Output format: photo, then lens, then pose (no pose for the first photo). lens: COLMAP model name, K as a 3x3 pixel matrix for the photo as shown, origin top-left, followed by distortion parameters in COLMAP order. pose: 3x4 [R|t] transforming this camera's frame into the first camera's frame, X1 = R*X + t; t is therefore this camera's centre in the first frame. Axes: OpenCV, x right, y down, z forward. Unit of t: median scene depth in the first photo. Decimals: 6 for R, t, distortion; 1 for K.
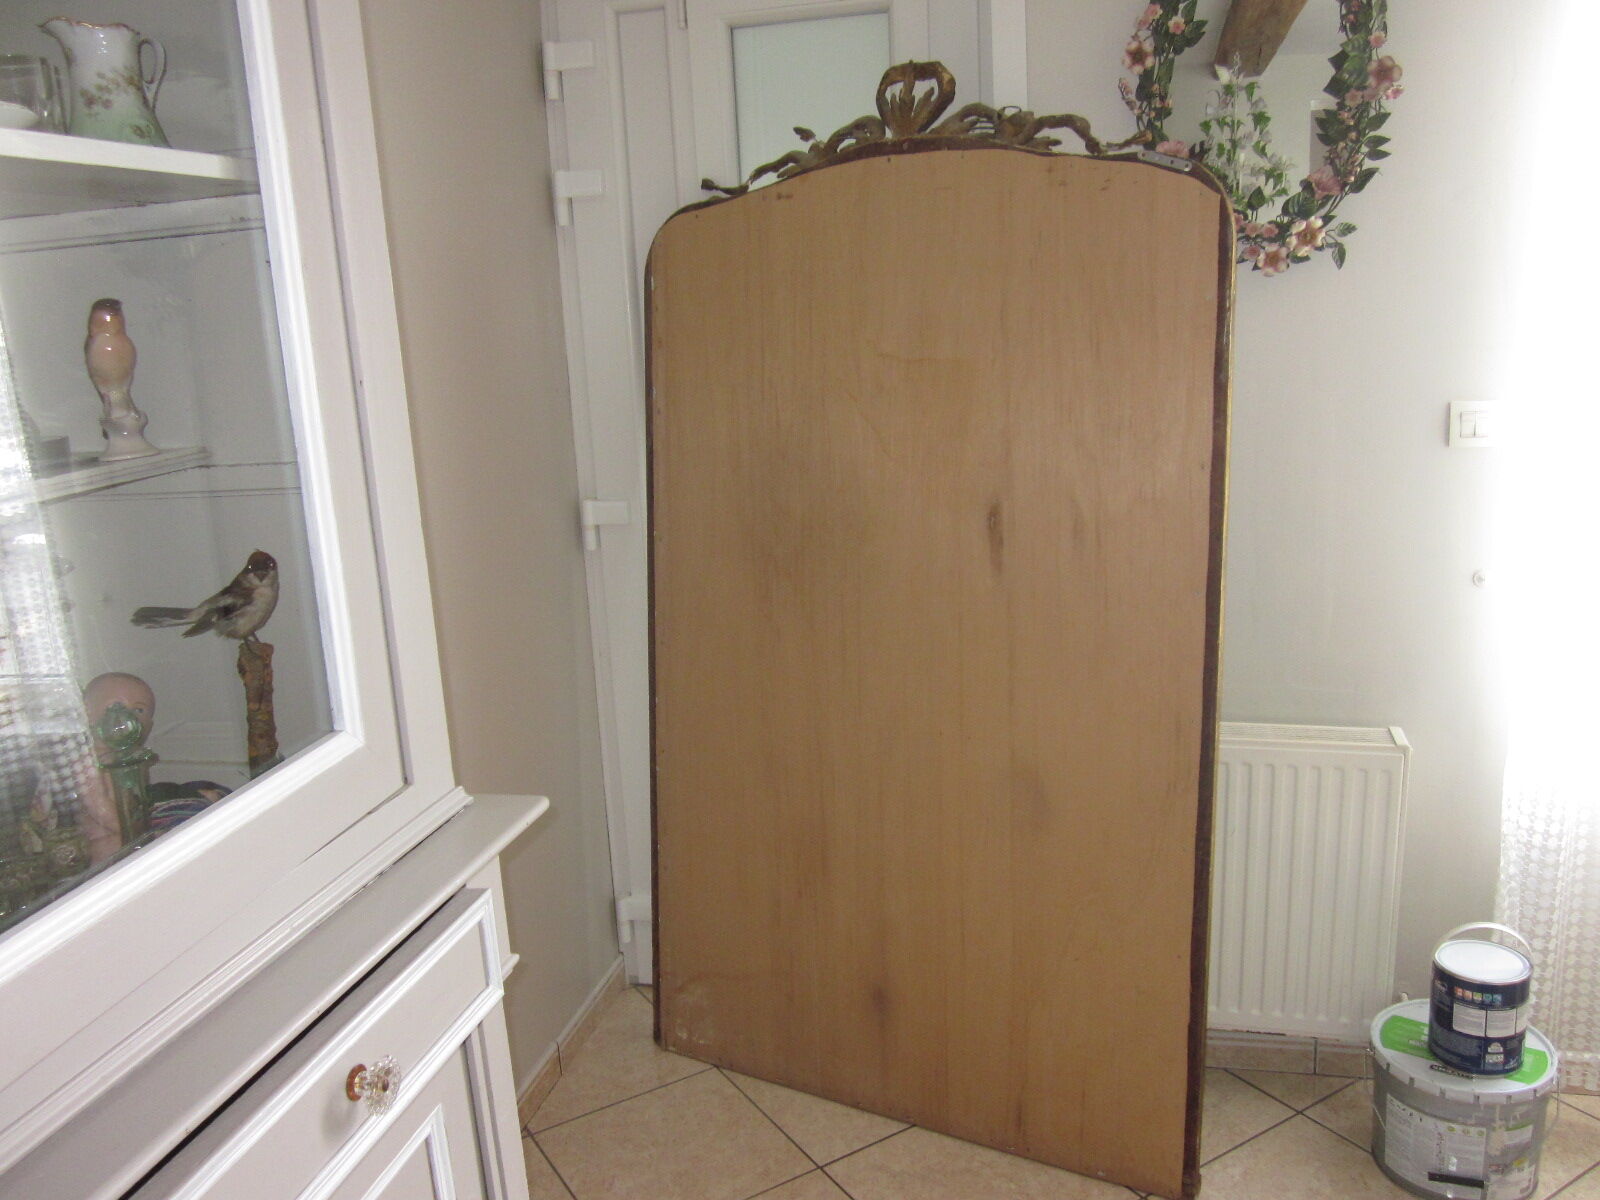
lens RADIAL K [[1320.3, 0, 795.3], [0, 1320.3, 594.2], [0, 0, 1]] dist [-0.026623, -0.009074]
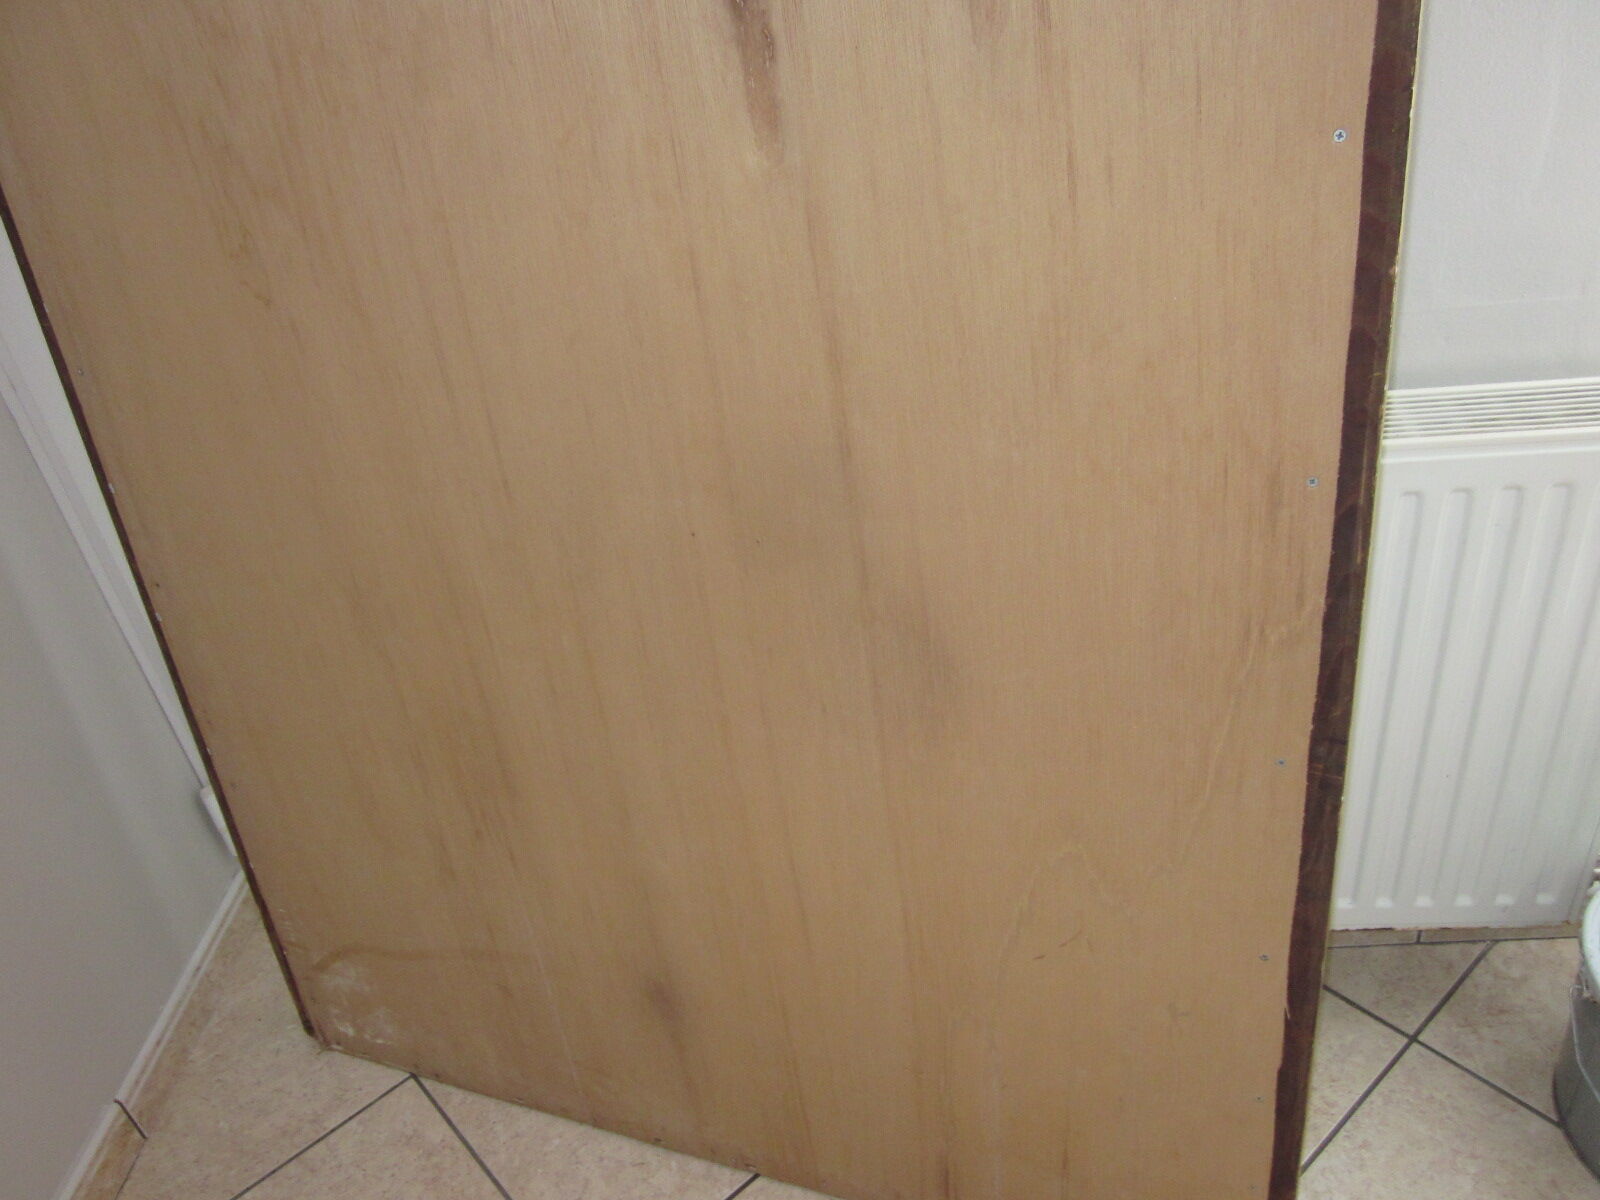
lens RADIAL K [[1335.8, 0, 800.0], [0, 1335.8, 598.4], [0, 0, 1]] dist [-0.040177, 0.009410]
pose [[0.981270, -0.166983, 0.096049, 0.091967], [0.122500, 0.925707, 0.357855, -0.024631], [-0.148669, -0.339386, 0.928824, 0.540370]]
